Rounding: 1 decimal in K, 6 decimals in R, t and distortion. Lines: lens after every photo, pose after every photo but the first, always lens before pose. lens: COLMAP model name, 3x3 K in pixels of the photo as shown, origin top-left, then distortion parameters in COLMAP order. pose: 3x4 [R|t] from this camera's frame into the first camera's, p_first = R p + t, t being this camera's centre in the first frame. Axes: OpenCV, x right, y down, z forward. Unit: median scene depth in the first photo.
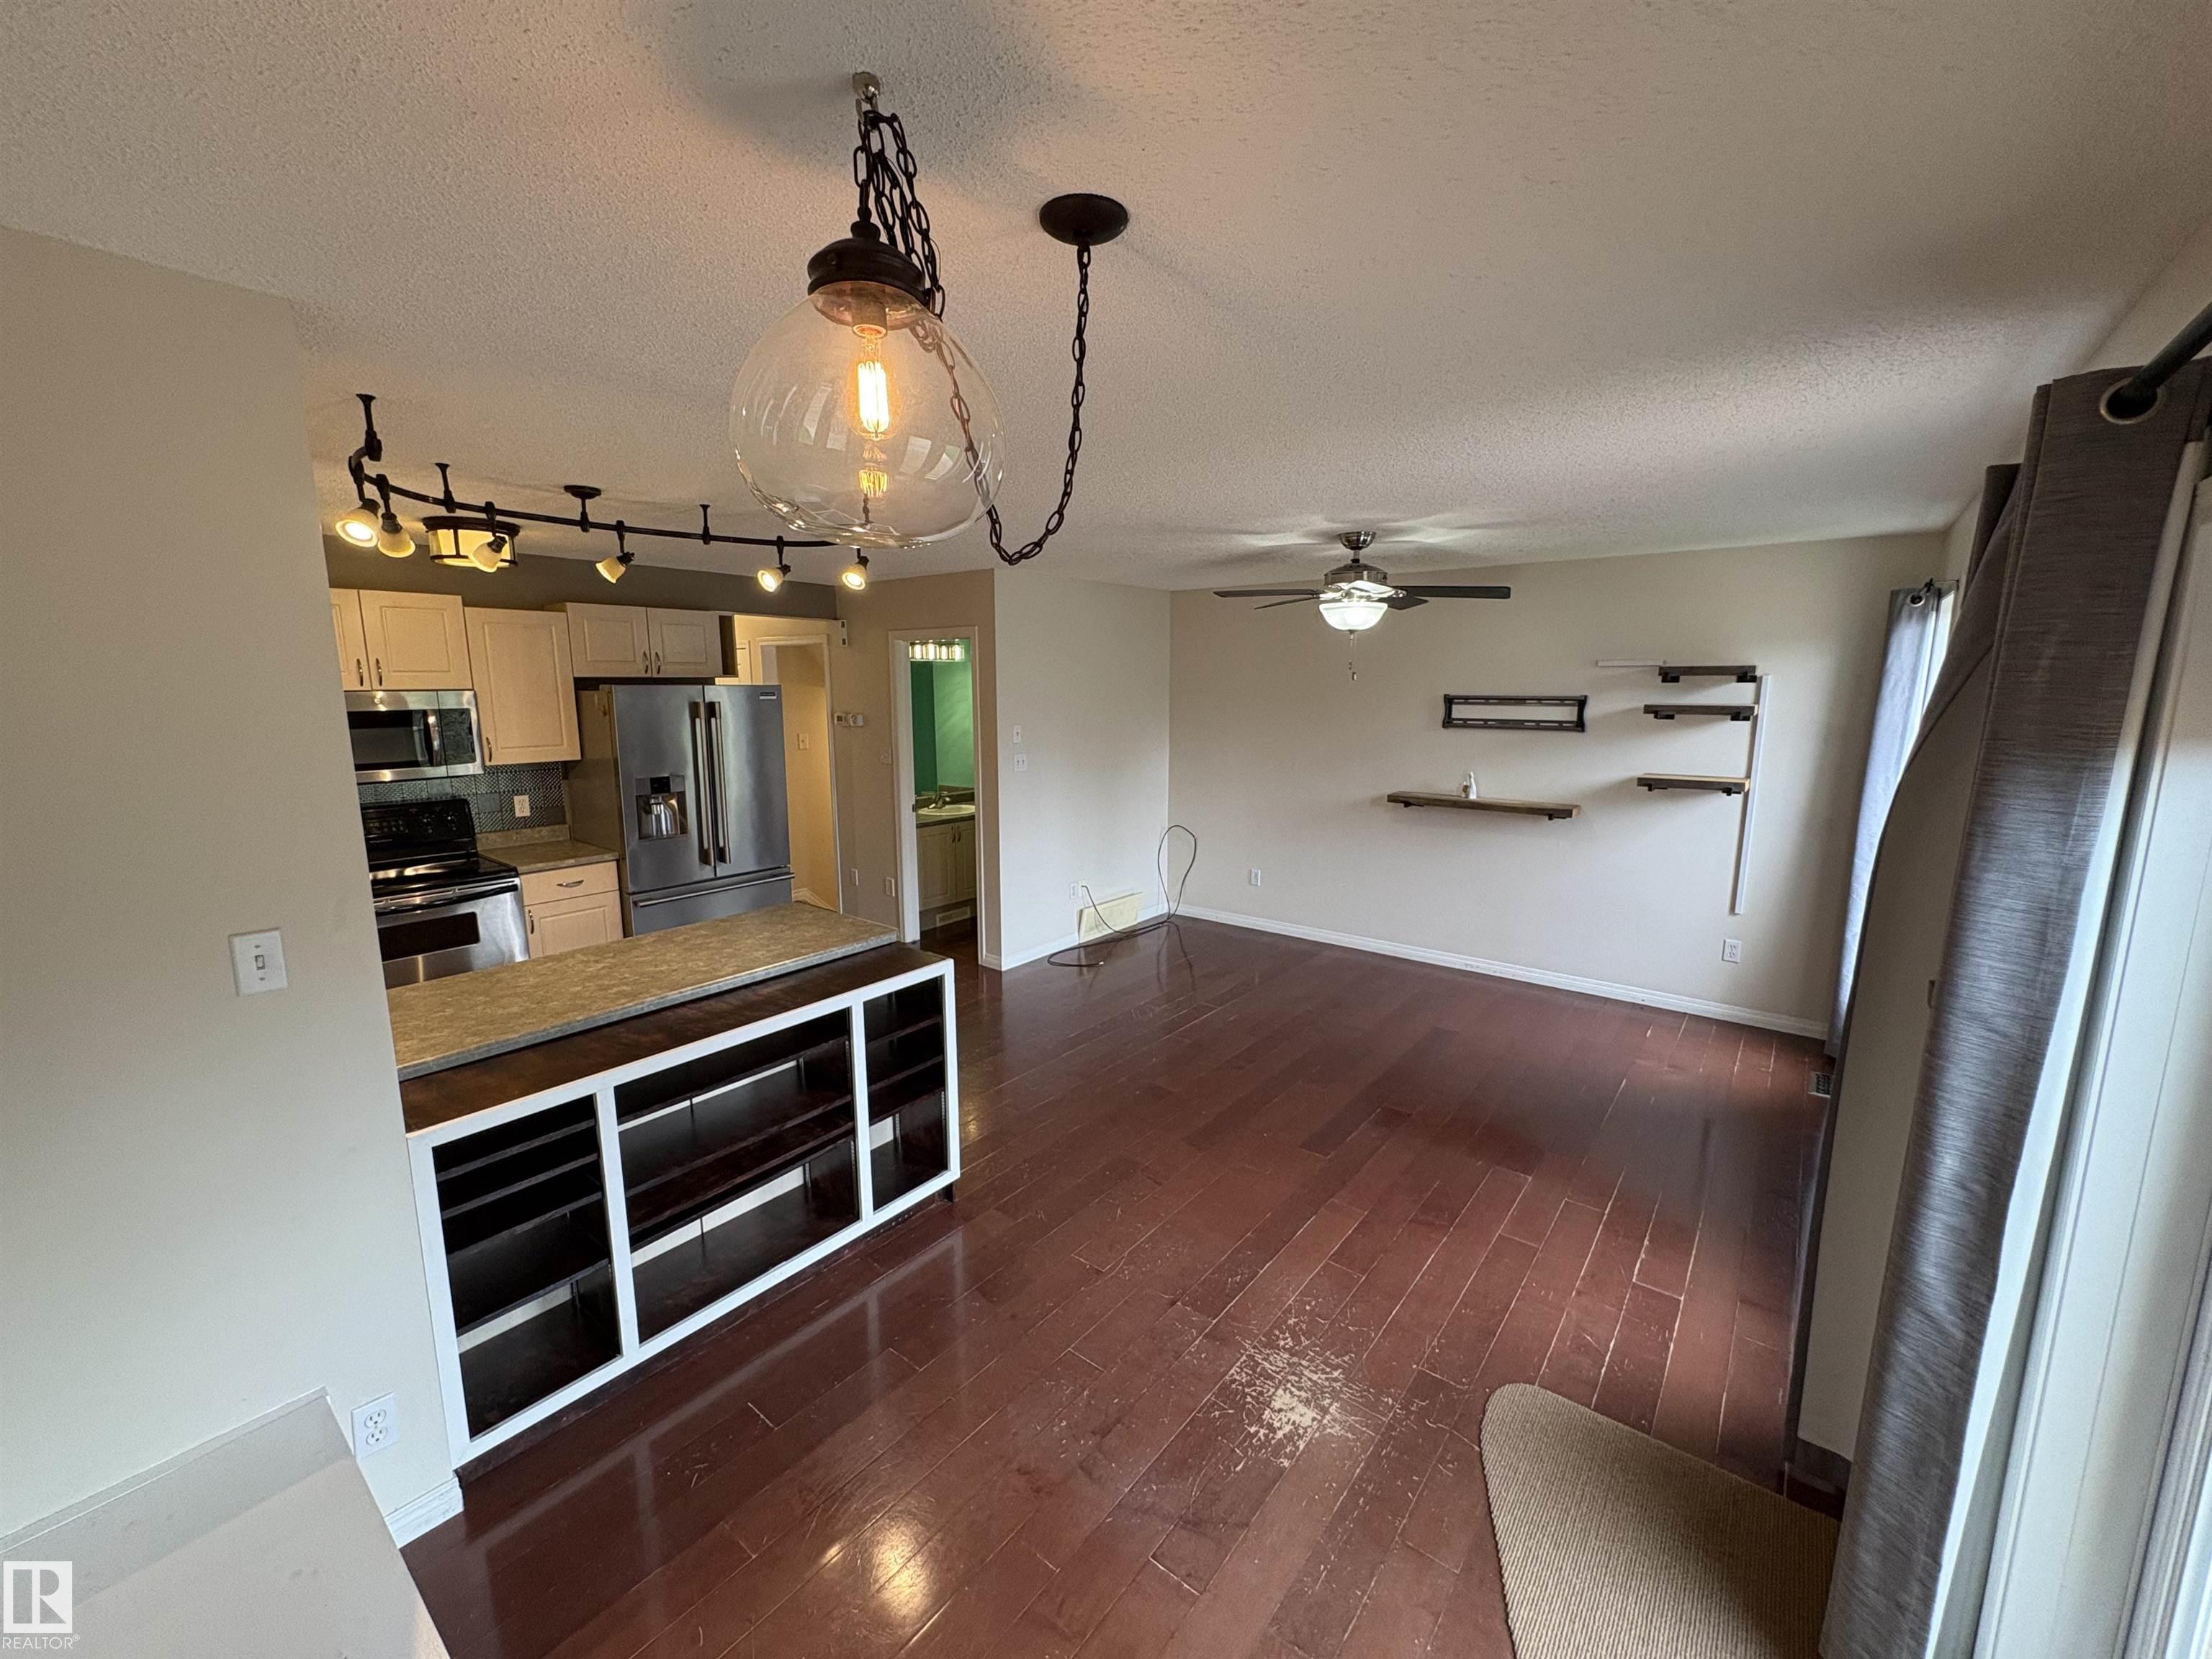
lens RADIAL K [[882.2, 0, 1106.0], [0, 882.2, 829.5], [0, 0, 1]] dist [-0.000801, -0.000044]
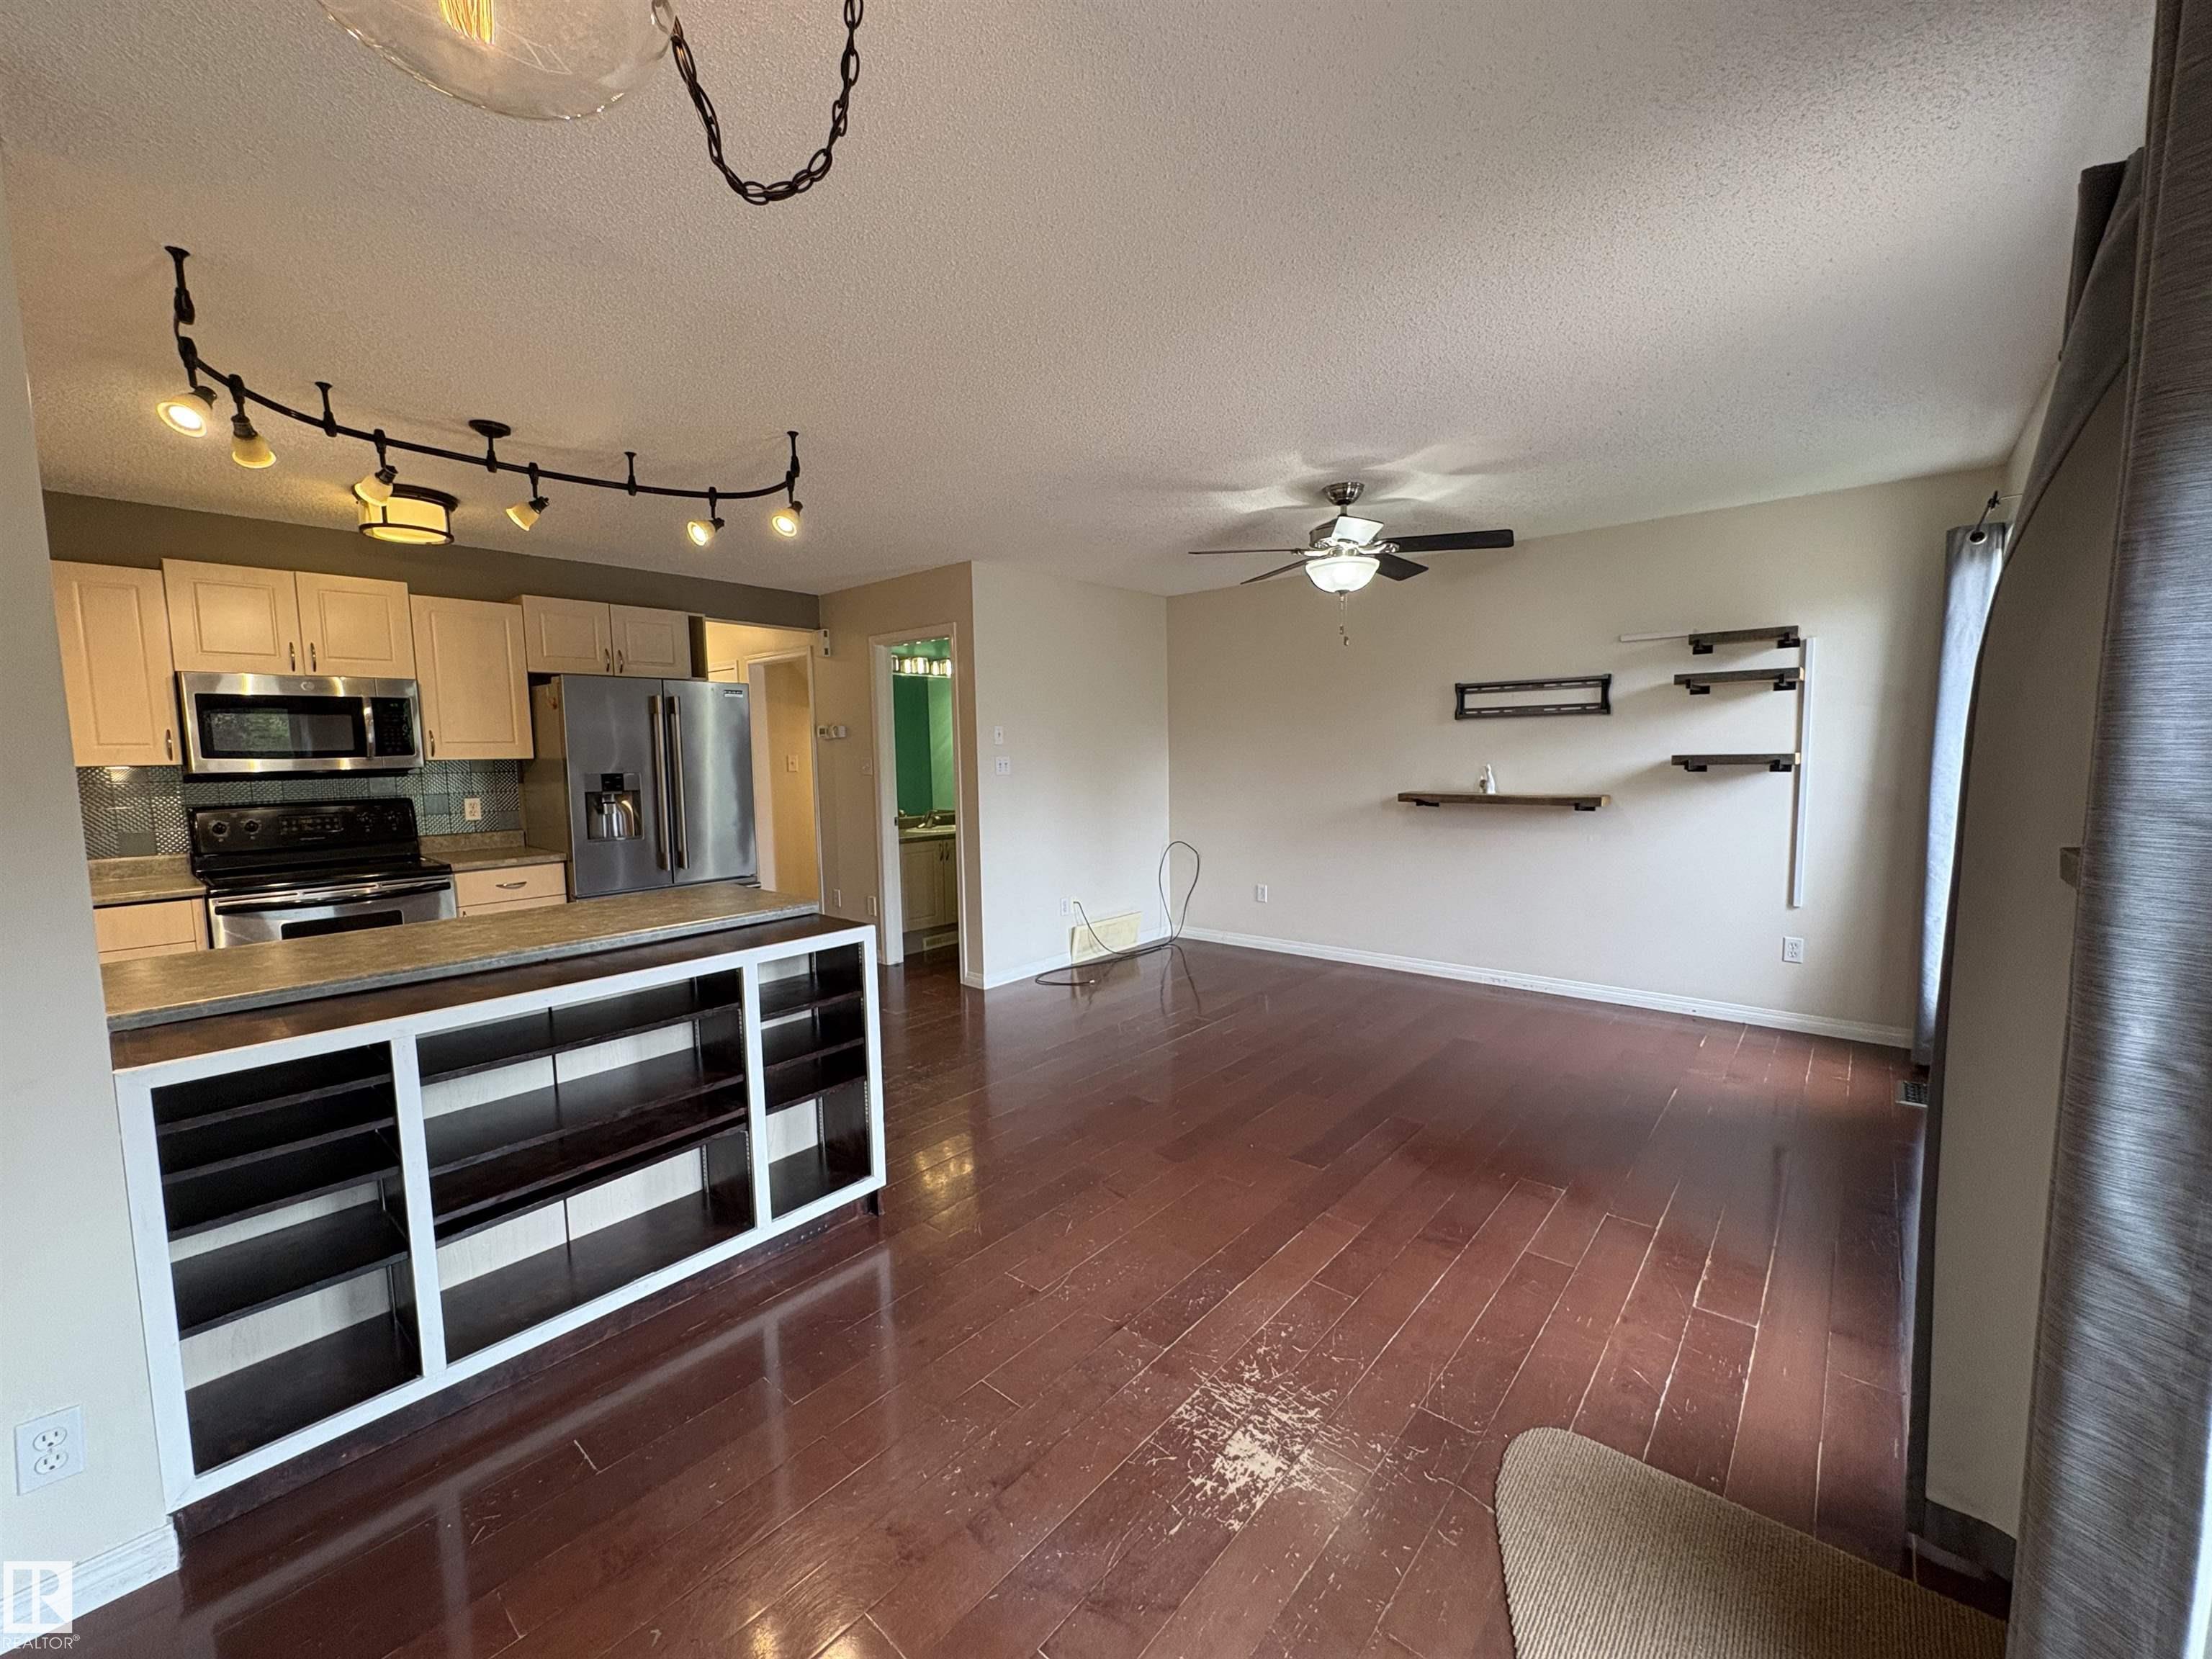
lens RADIAL K [[882.2, 0, 1106.0], [0, 882.2, 829.5], [0, 0, 1]] dist [-0.000801, -0.000044]
pose [[0.999166, -0.014432, -0.038189, 0.080614], [0.011522, 0.997092, -0.075335, 0.108002], [0.039165, 0.074832, 0.996427, 0.117589]]
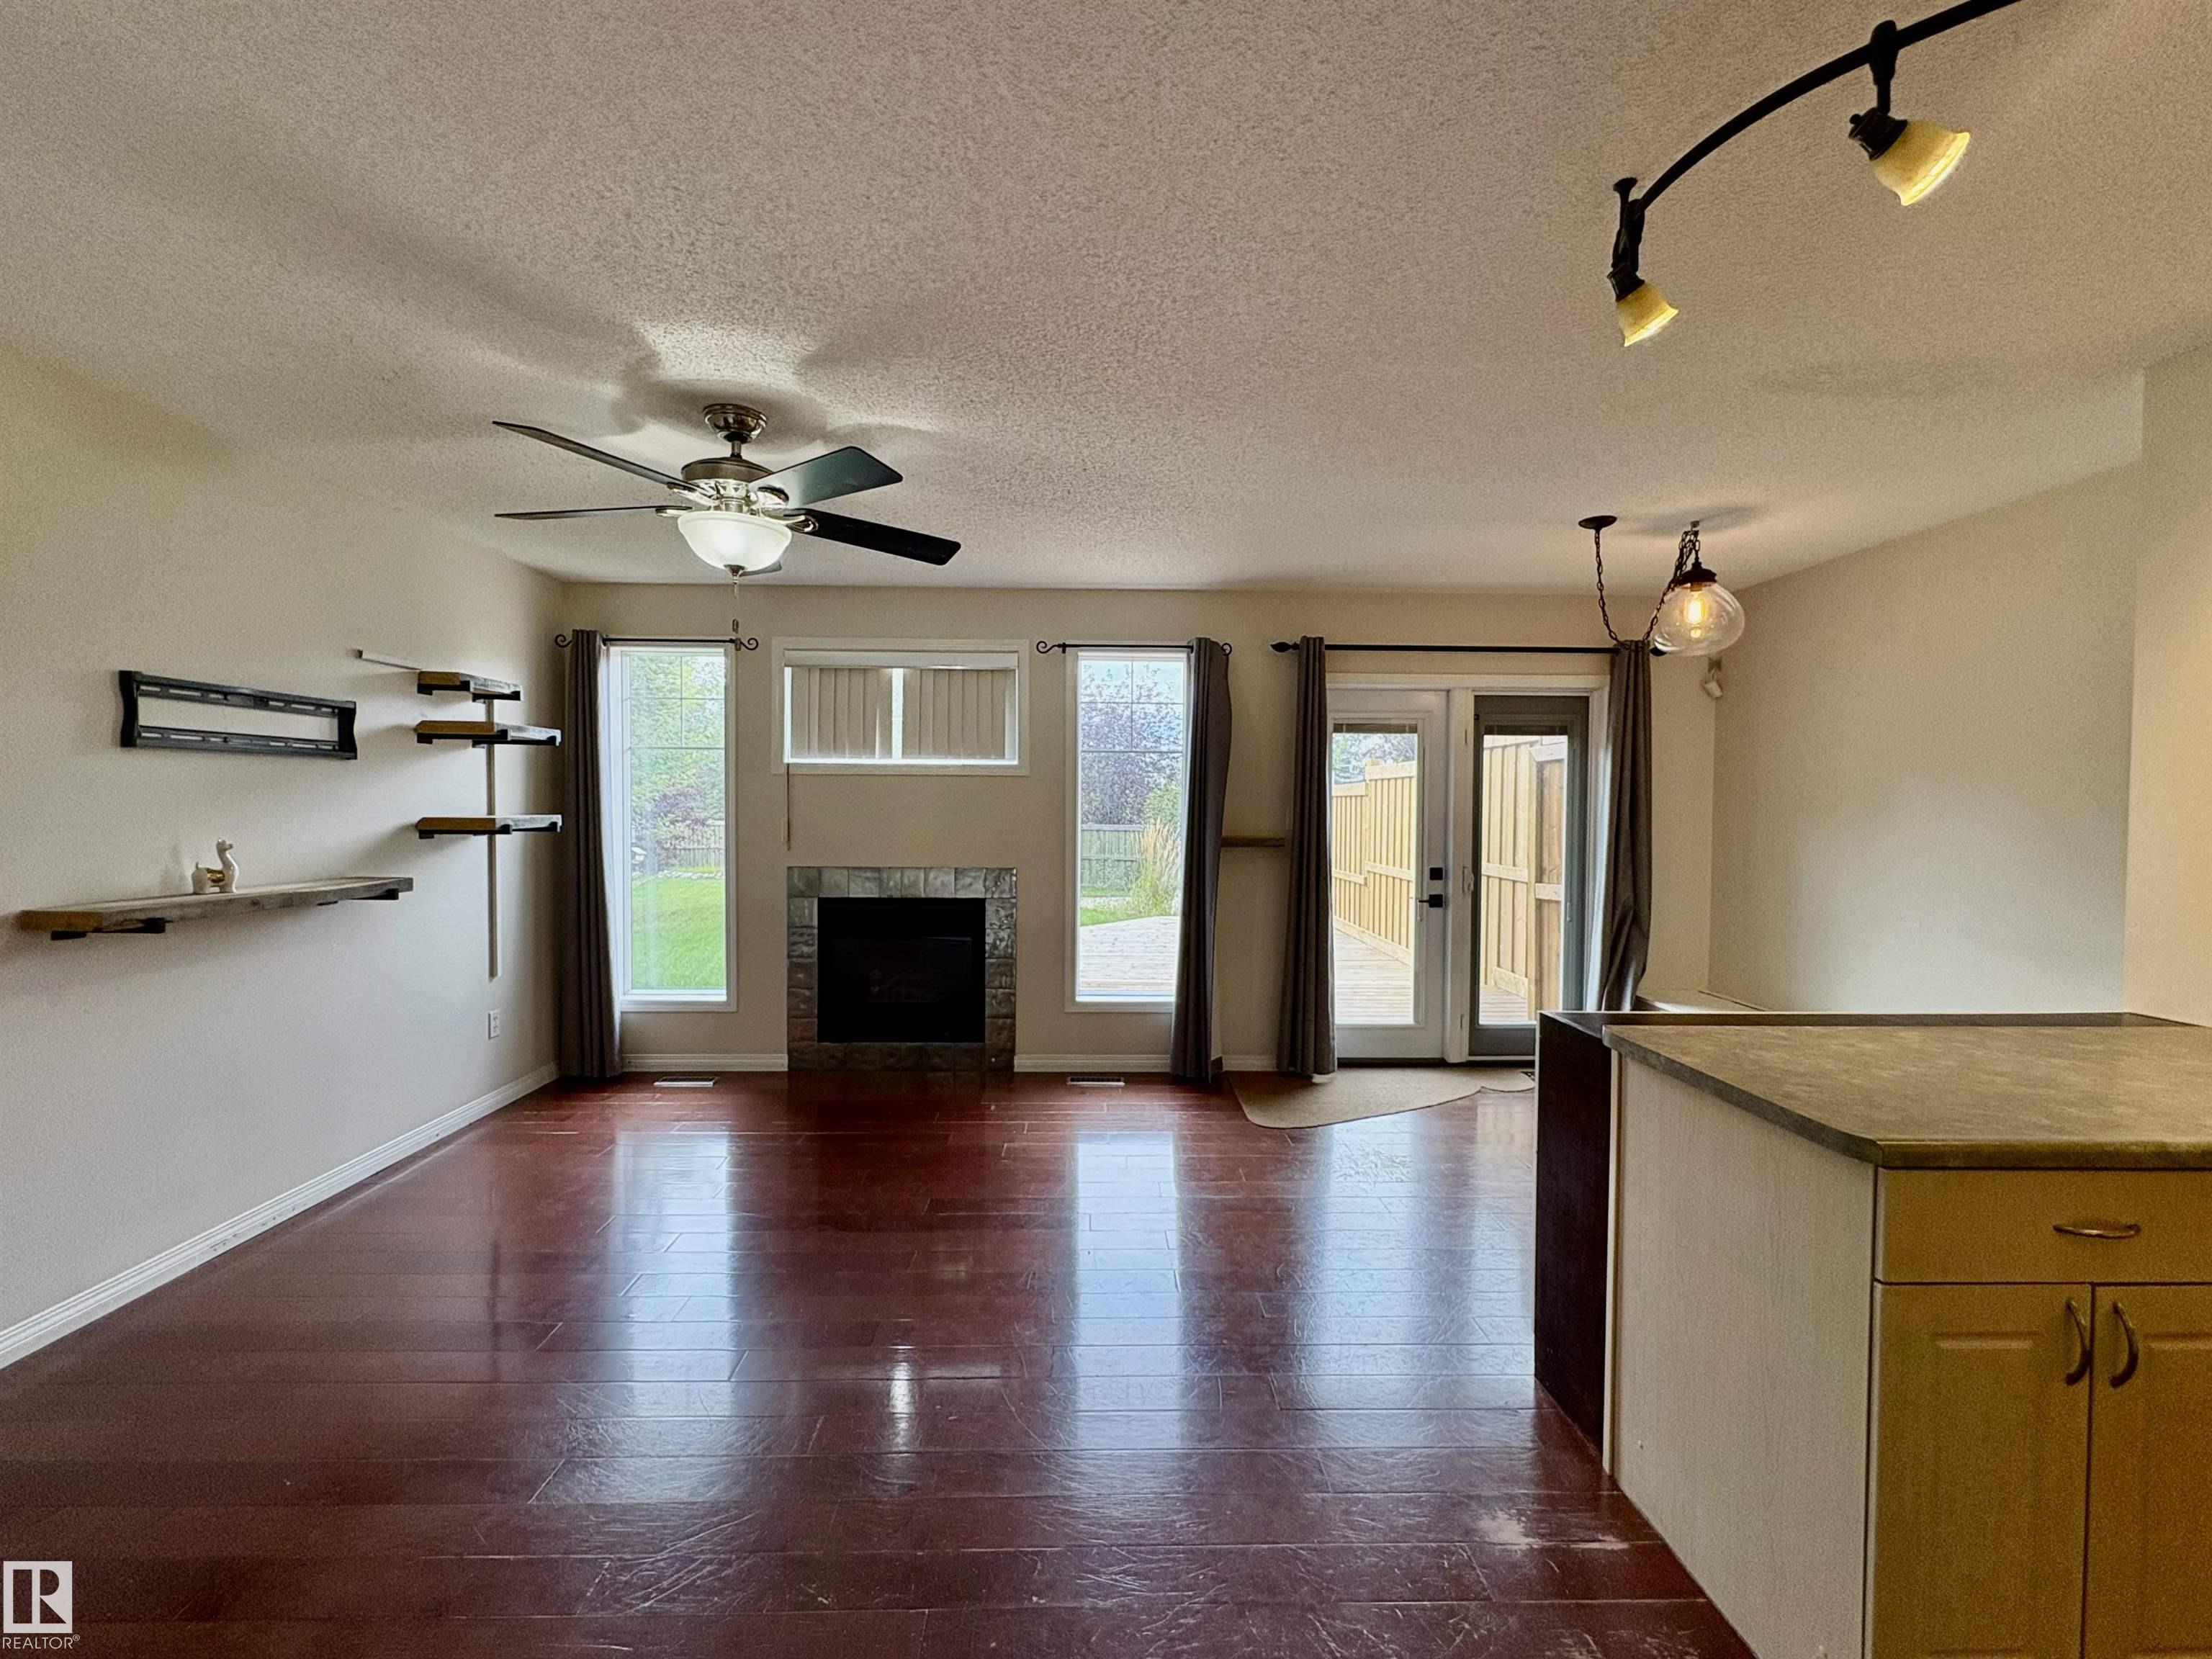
lens RADIAL K [[934.9, 0, 1105.1], [0, 934.9, 826.7], [0, 0, 1]] dist [-0.003961, -0.000425]
pose [[-0.643116, -0.024177, 0.765387, -0.472376], [0.120159, 0.983934, 0.132044, -0.130786], [-0.756283, 0.176888, -0.629879, 1.541299]]
